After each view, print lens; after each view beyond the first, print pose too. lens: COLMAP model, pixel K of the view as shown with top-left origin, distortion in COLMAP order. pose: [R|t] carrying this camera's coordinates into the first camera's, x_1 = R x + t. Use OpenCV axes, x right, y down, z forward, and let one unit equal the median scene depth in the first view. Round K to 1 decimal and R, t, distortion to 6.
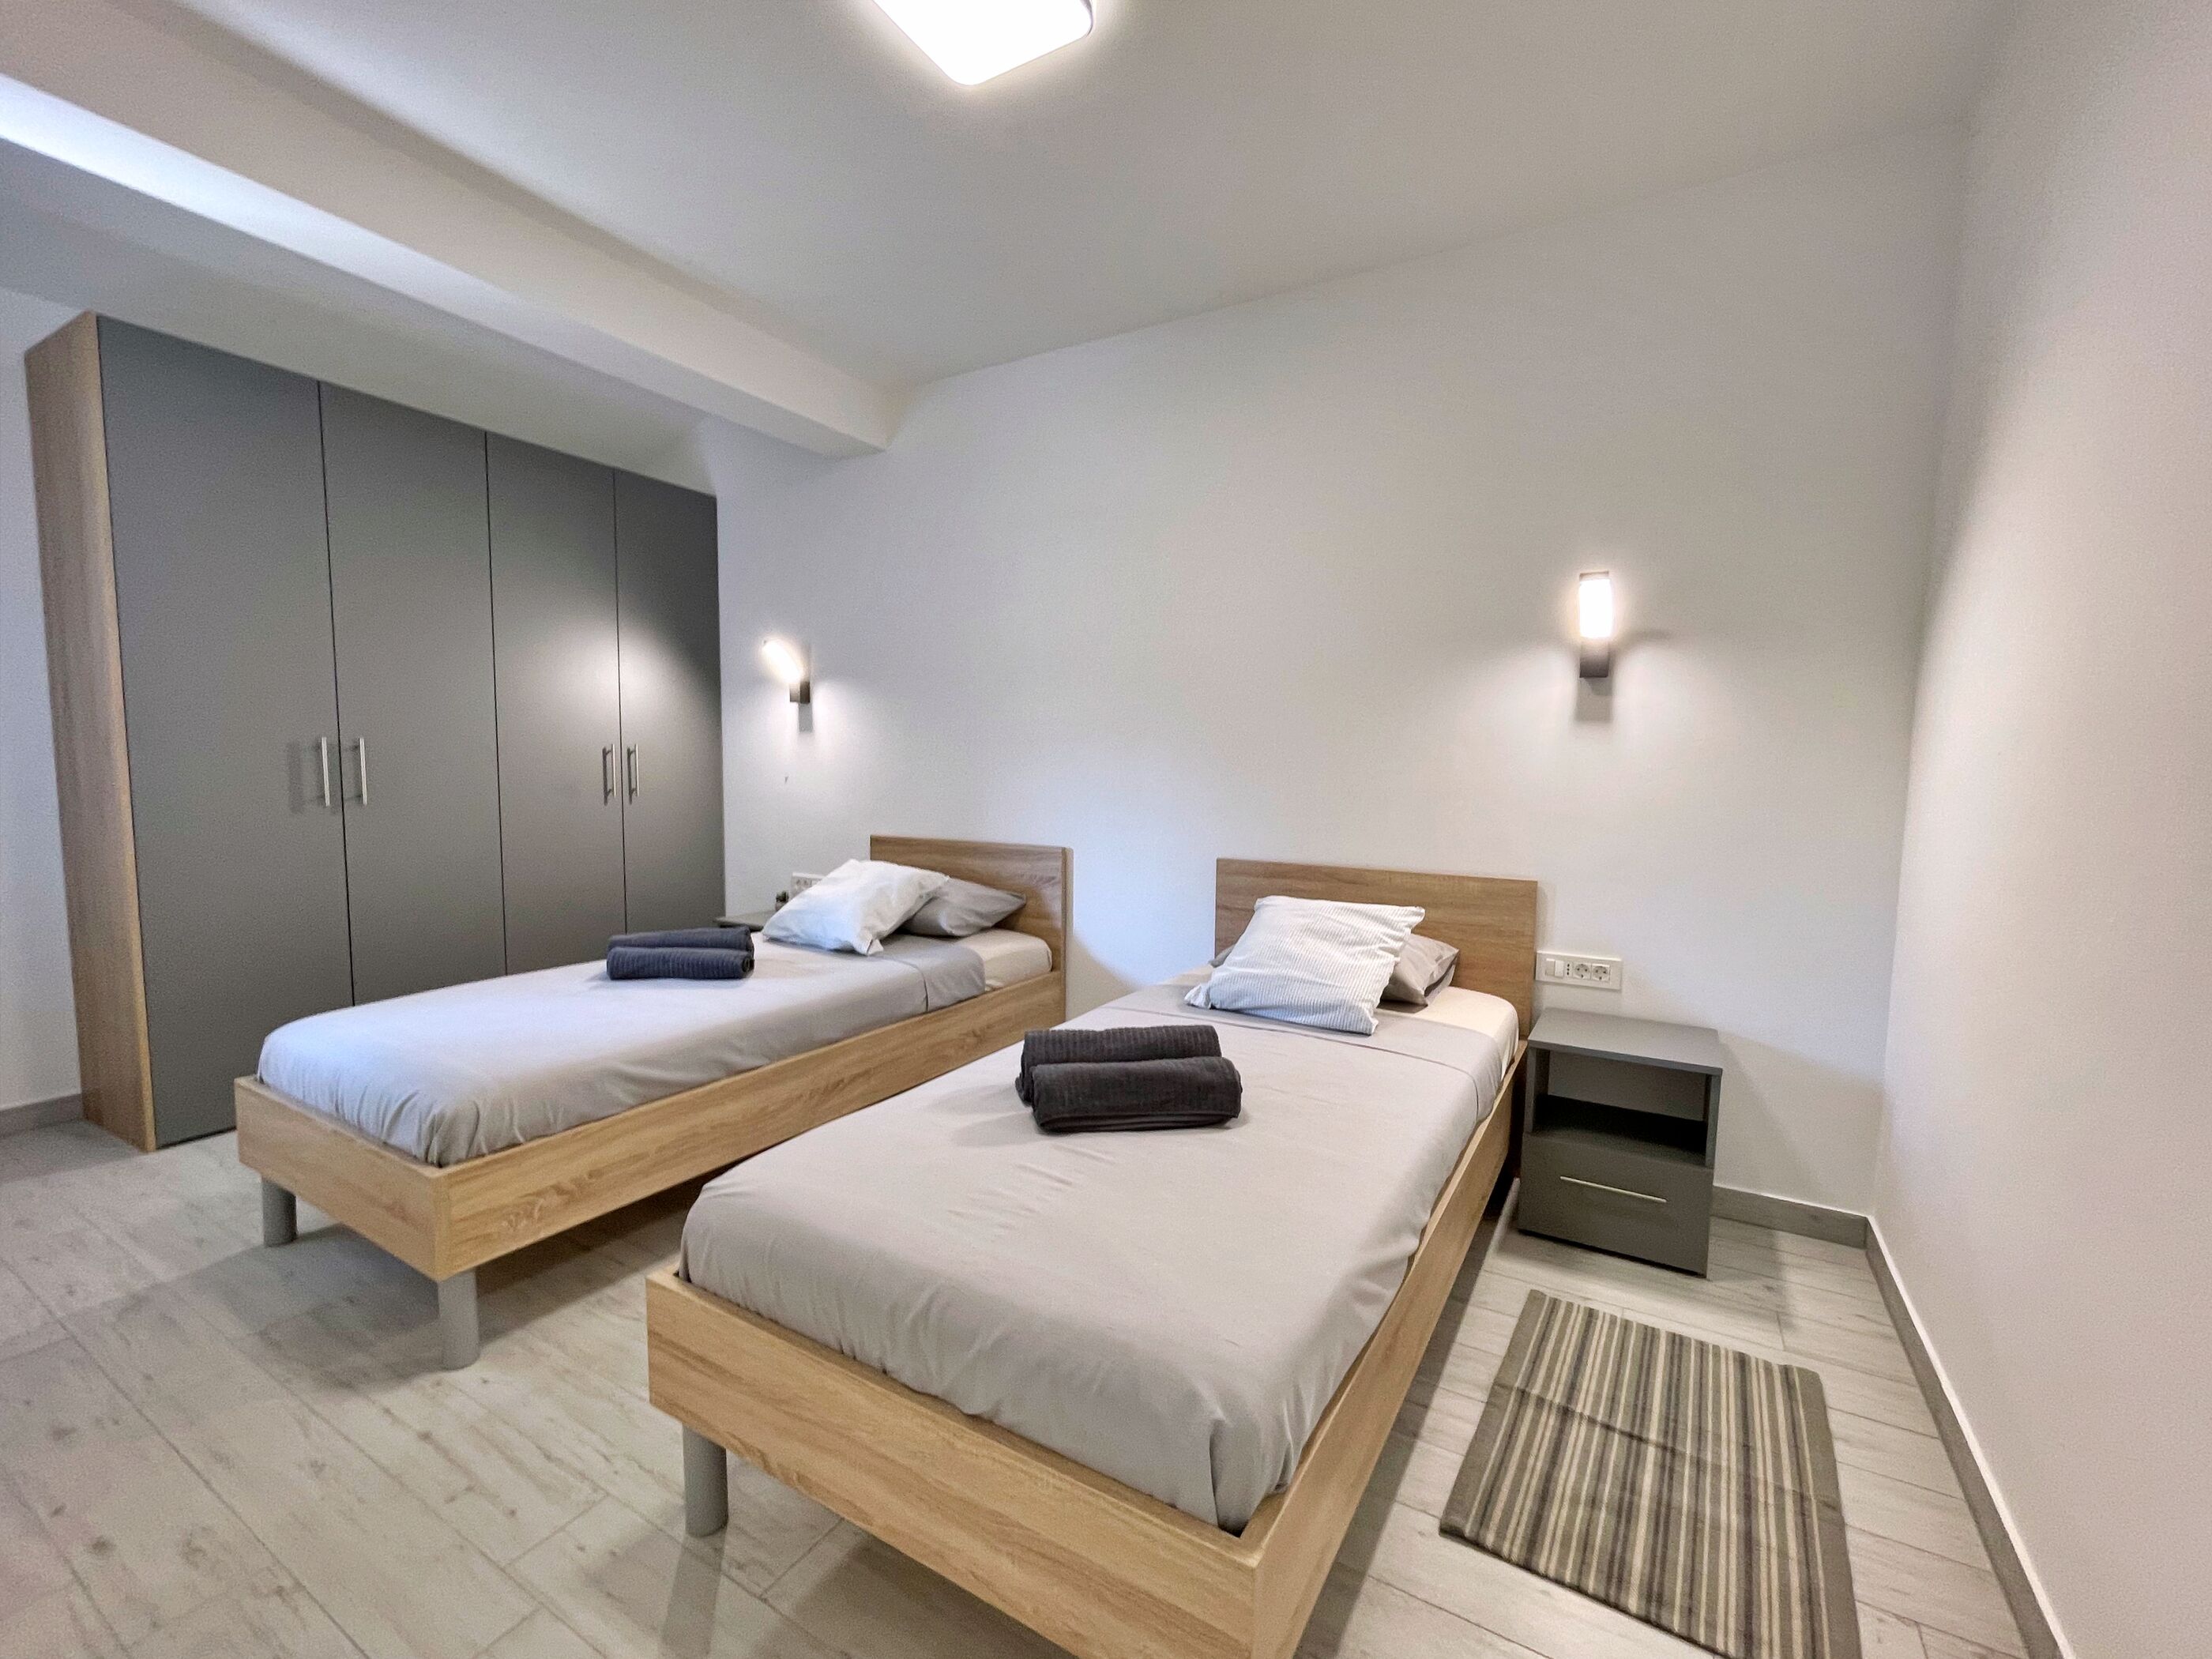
lens RADIAL K [[904.3, 0, 1119.7], [0, 904.3, 840.1], [0, 0, 1]] dist [0.001979, -0.001017]
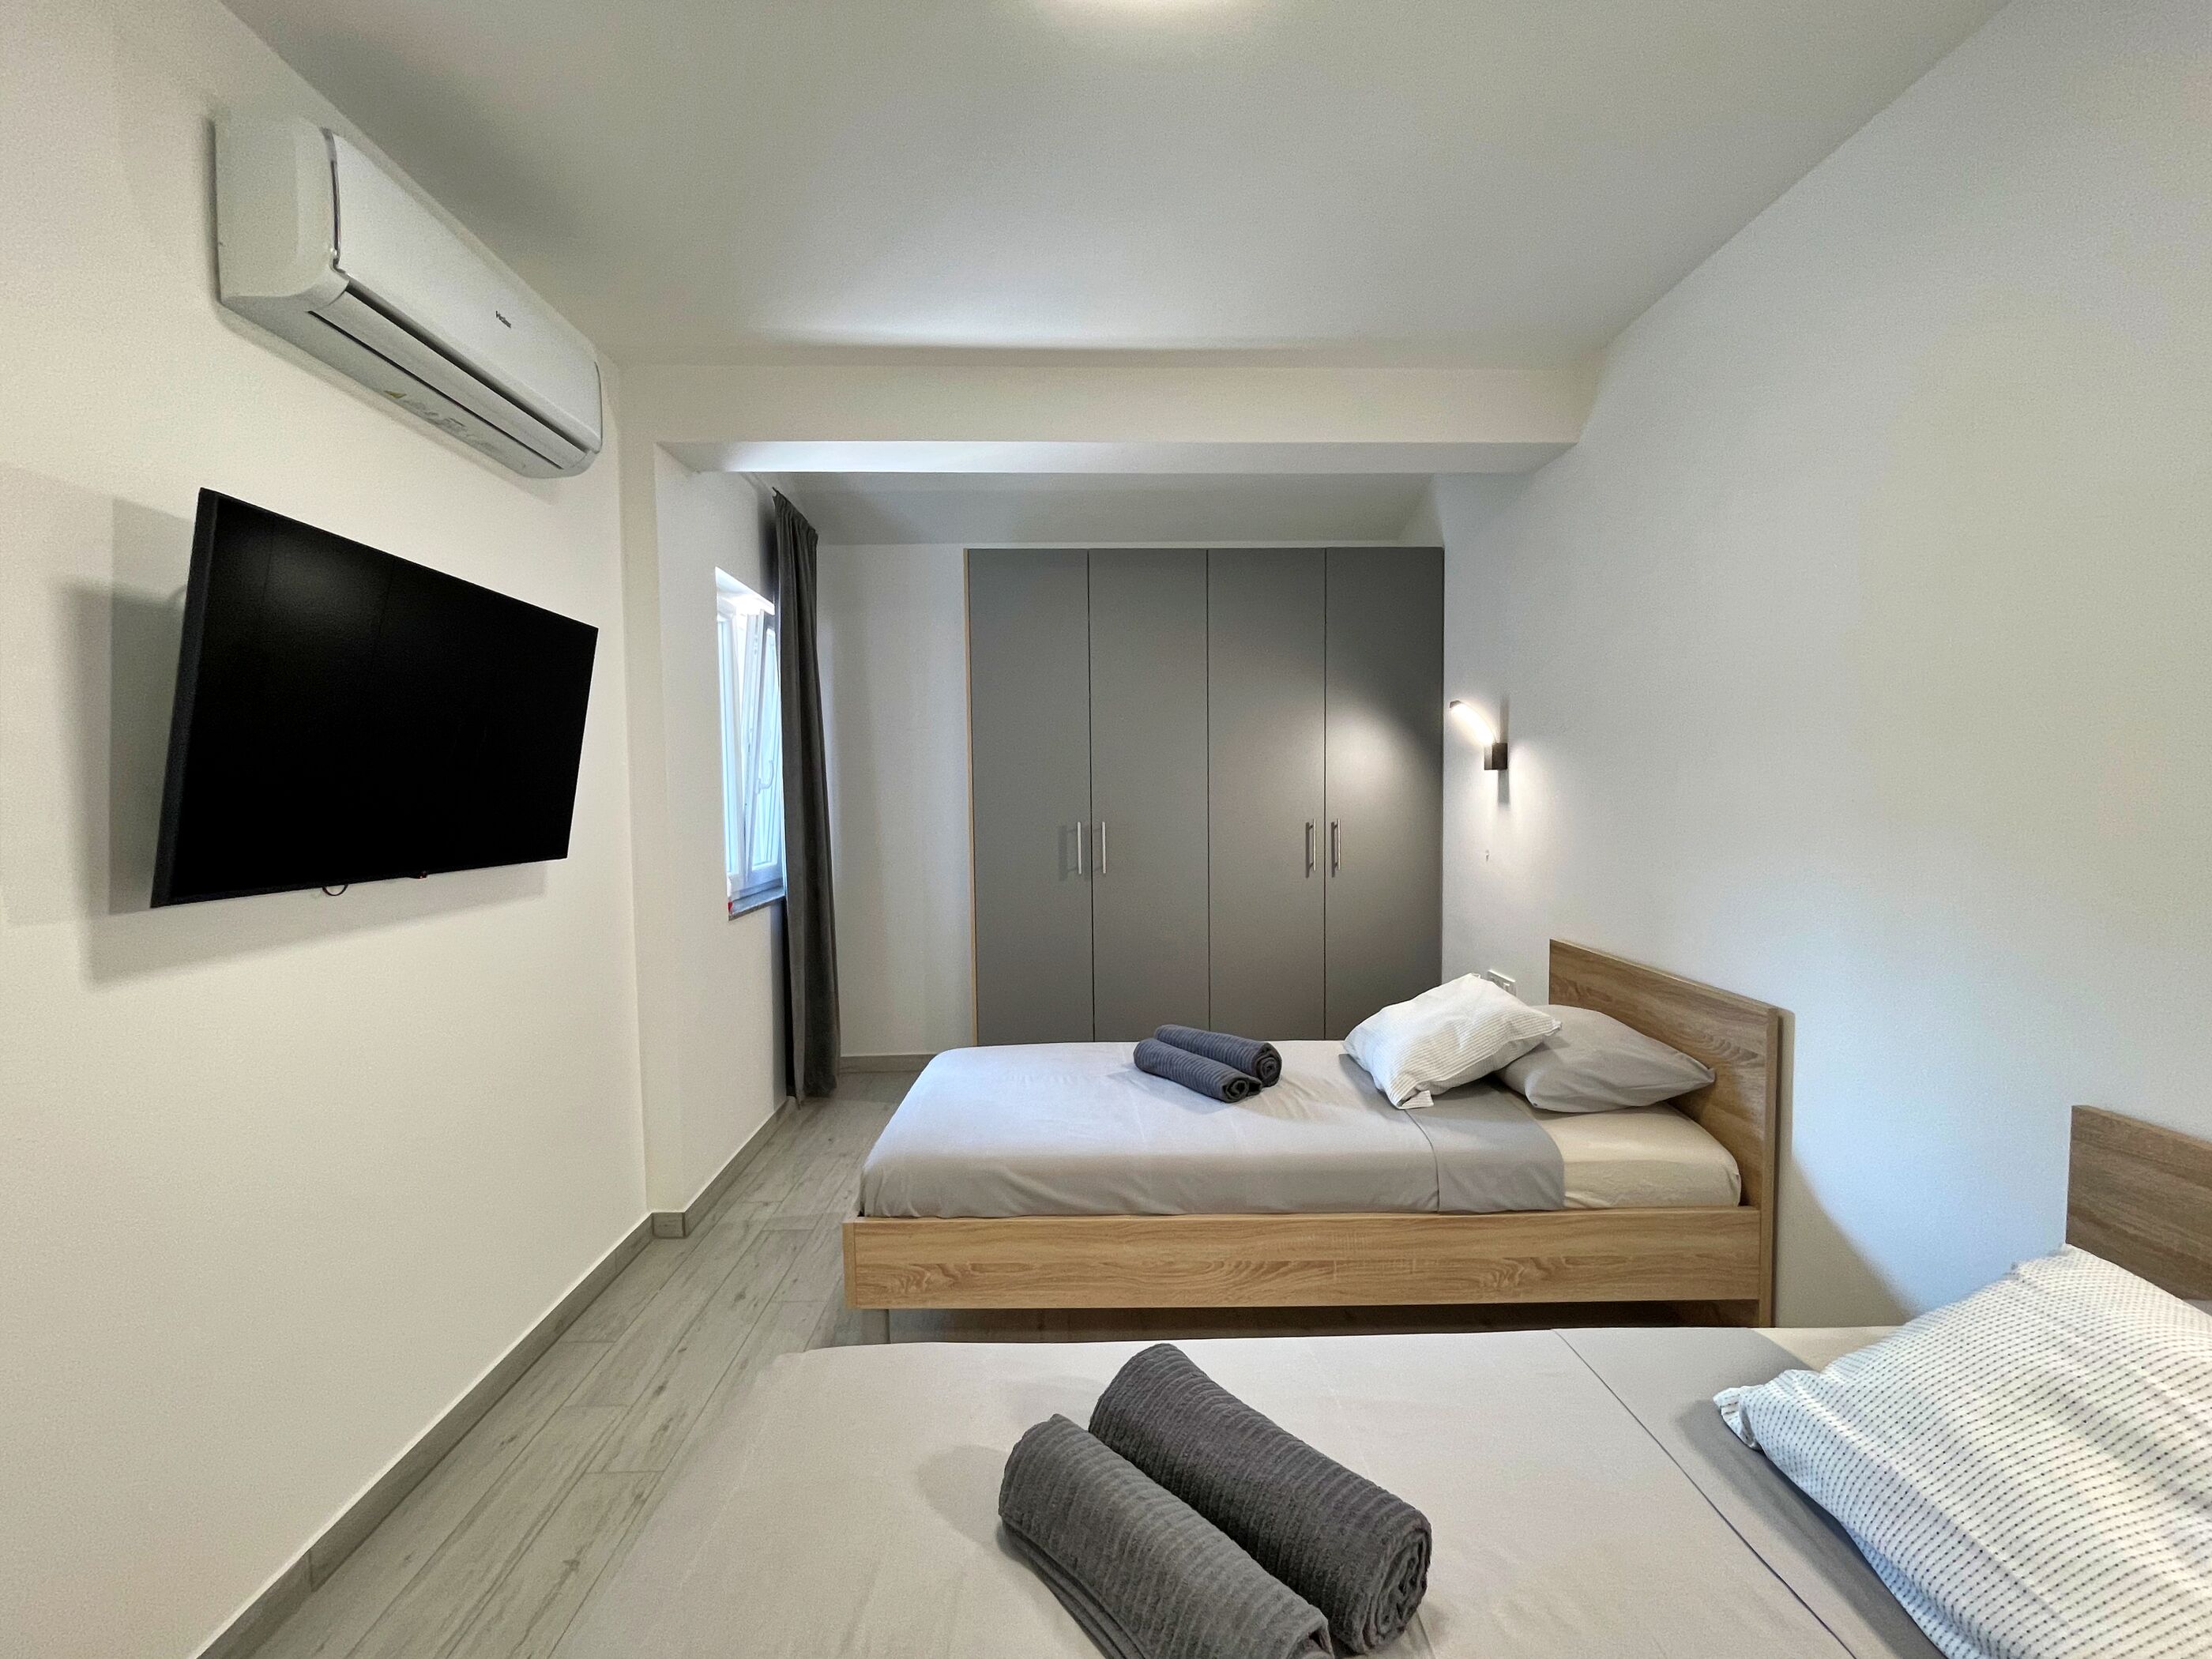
lens RADIAL K [[904.3, 0, 1118.1], [0, 904.3, 826.2], [0, 0, 1]] dist [0.001979, -0.001017]
pose [[0.520212, 0.018135, -0.853845, 0.270187], [-0.057062, 0.998278, -0.013563, -0.096340], [0.852129, 0.055778, 0.520351, 0.372574]]
